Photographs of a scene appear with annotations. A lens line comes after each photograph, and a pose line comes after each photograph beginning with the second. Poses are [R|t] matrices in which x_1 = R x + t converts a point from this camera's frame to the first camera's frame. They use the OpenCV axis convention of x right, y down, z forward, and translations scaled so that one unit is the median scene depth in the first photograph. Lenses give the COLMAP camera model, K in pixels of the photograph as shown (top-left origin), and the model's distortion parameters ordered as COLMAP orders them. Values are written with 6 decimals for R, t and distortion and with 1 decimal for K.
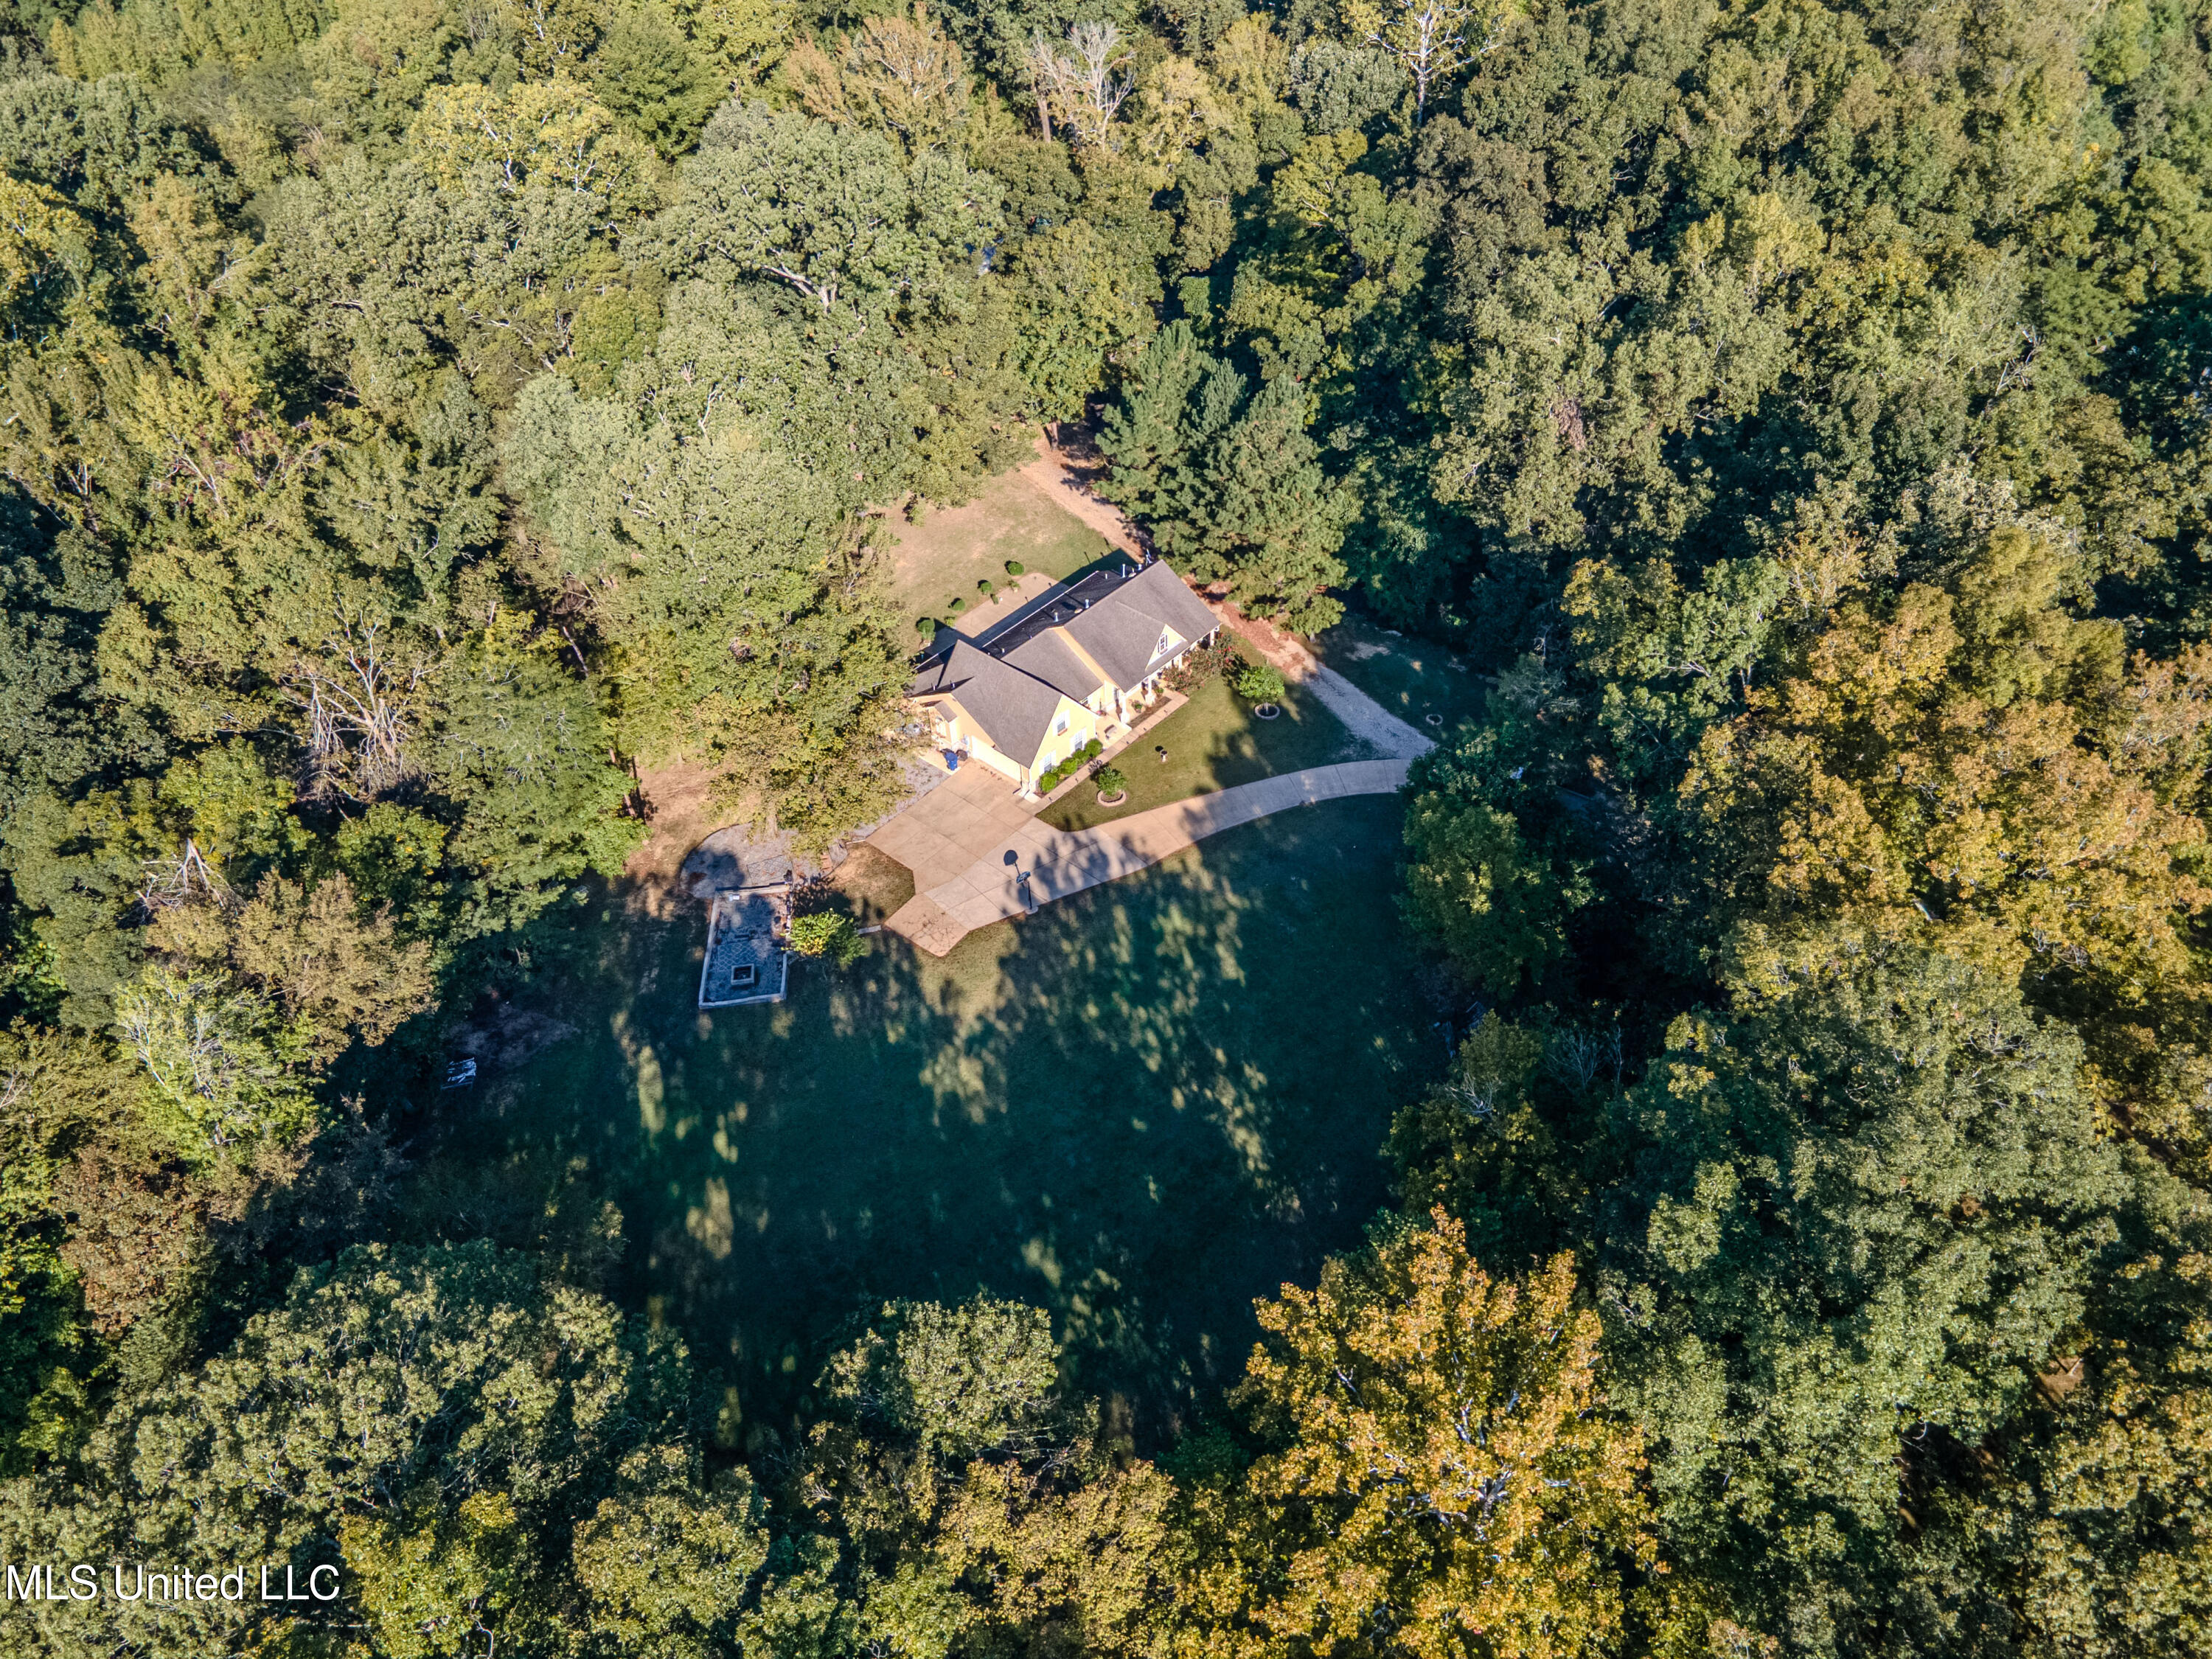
lens RADIAL K [[1646.2, 0, 1106.0], [0, 1646.2, 829.5], [0, 0, 1]] dist [0.044283, -0.003876]
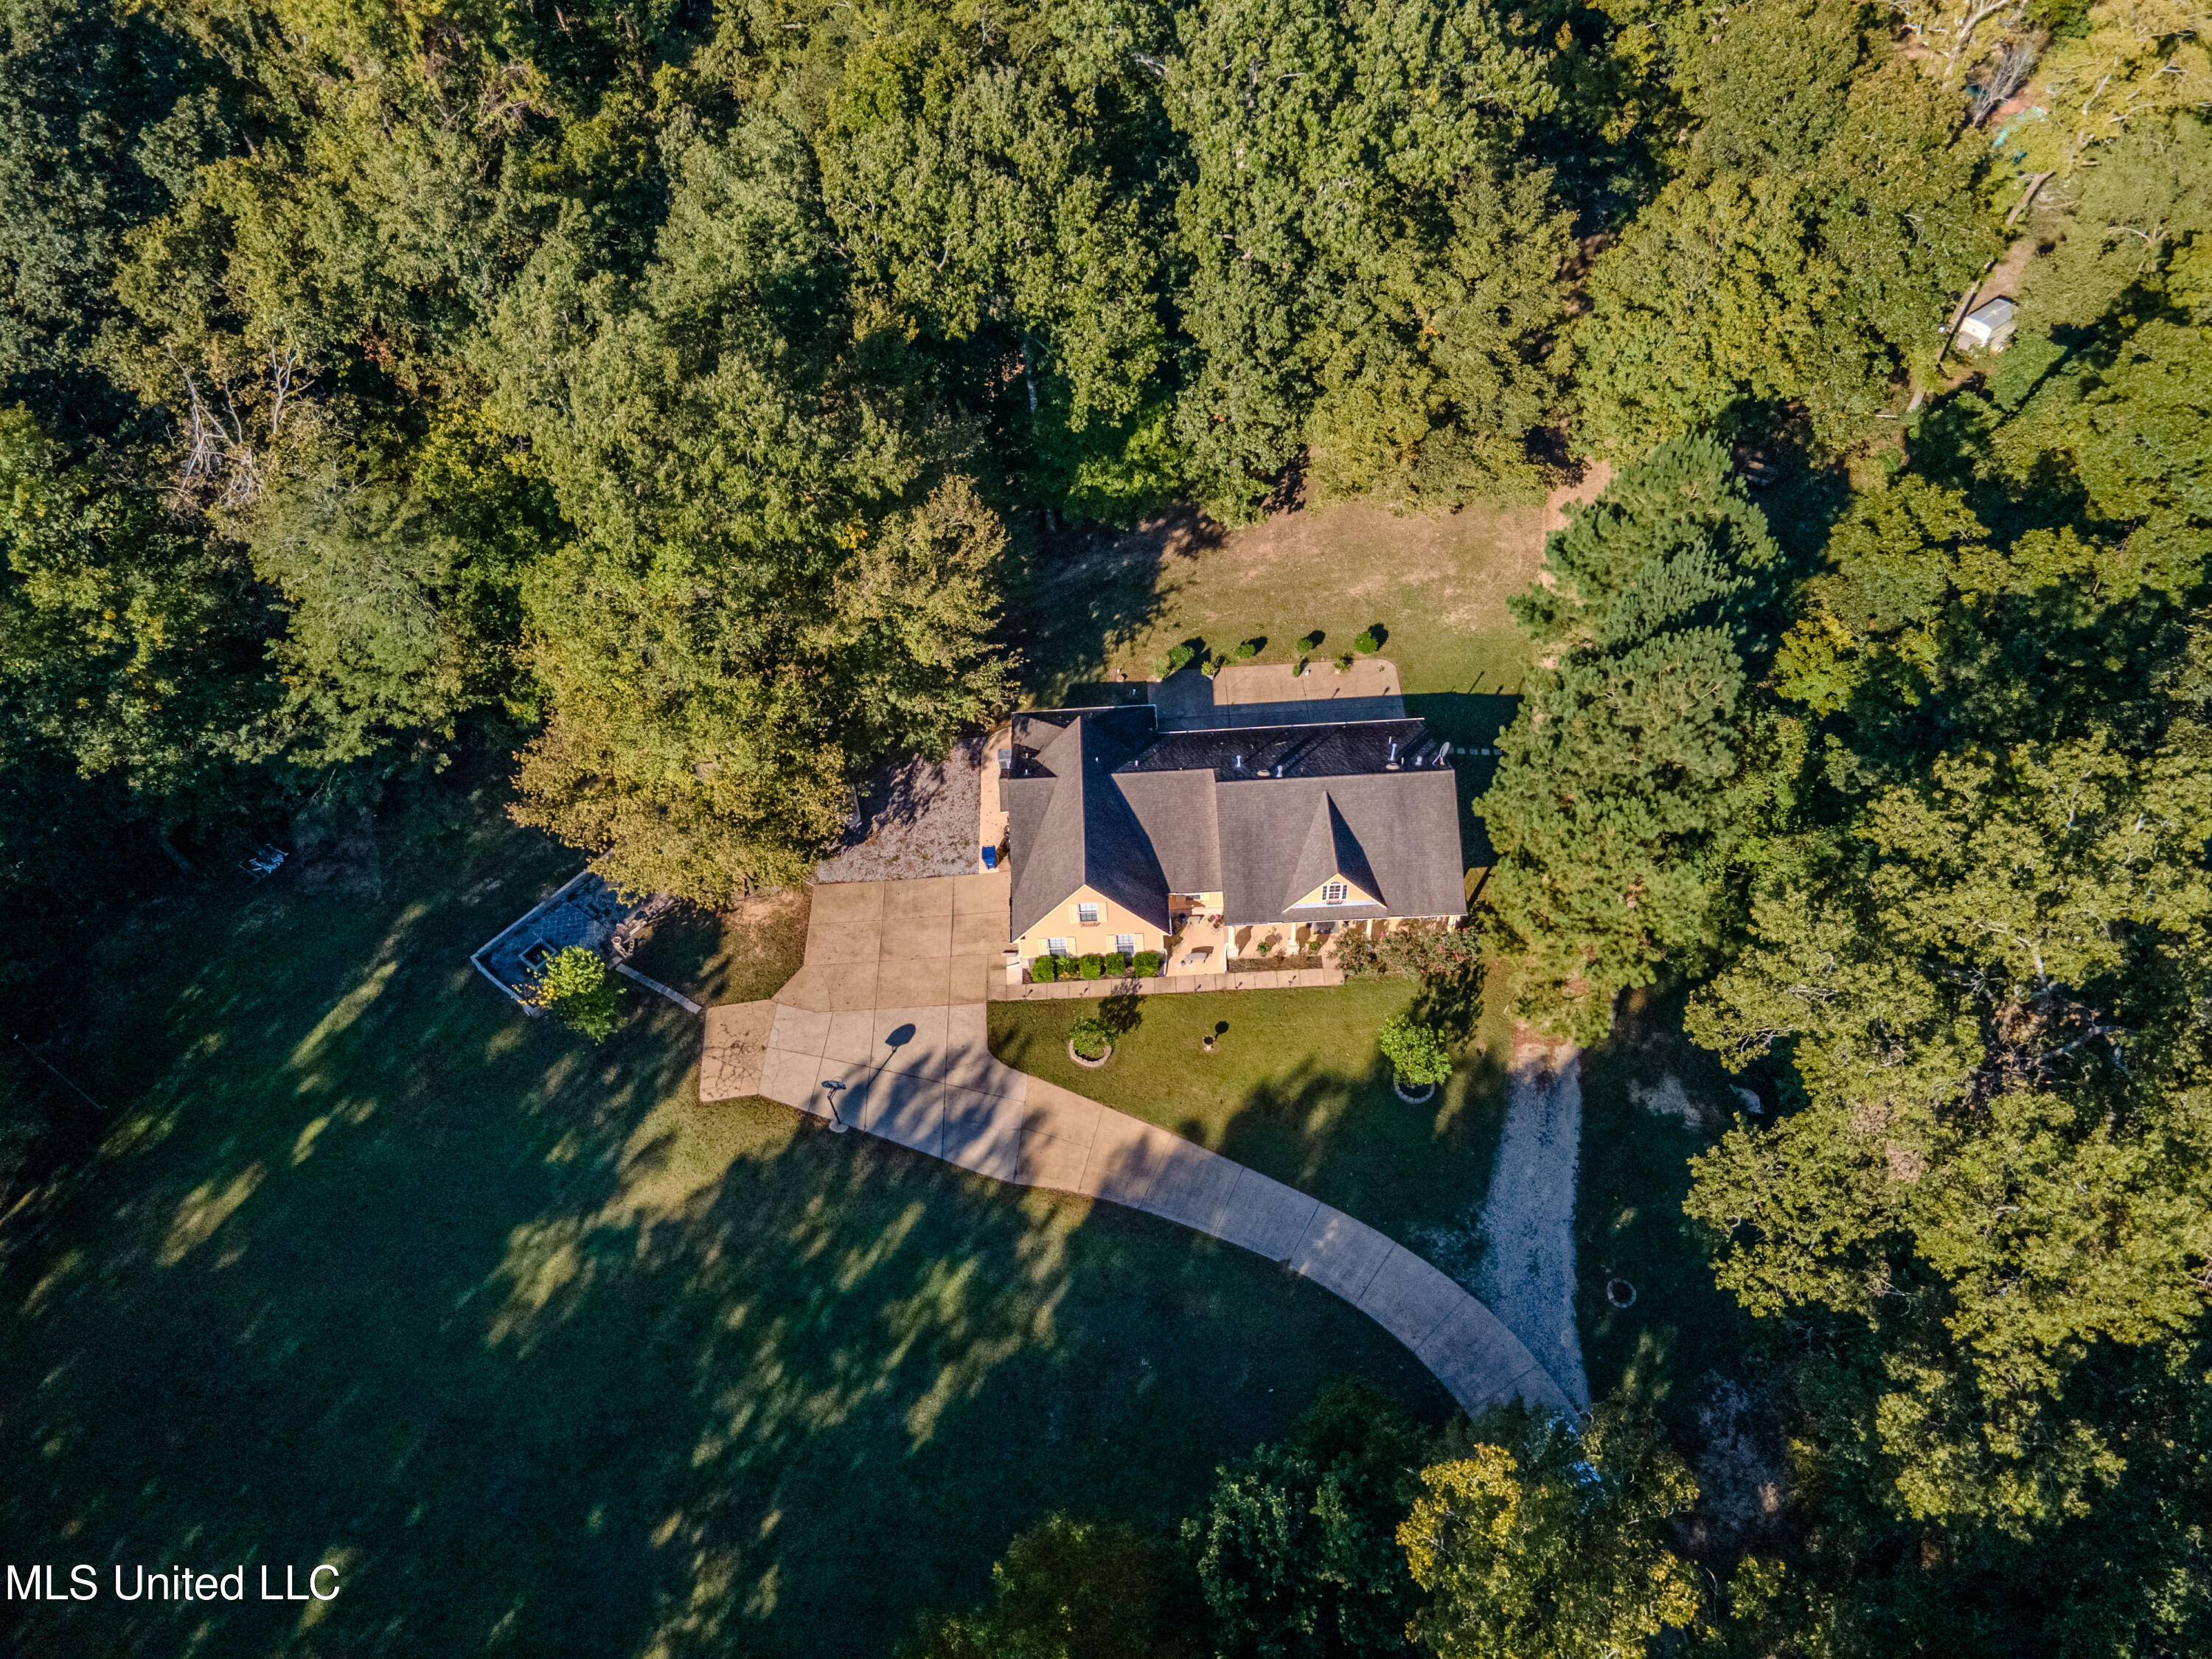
lens RADIAL K [[1646.2, 0, 1106.0], [0, 1646.2, 829.5], [0, 0, 1]] dist [0.044283, -0.003876]
pose [[0.679942, 0.568157, -0.463547, 0.282089], [-0.470483, 0.822918, 0.318514, -0.326306], [0.562428, 0.001520, 0.826845, 0.496726]]
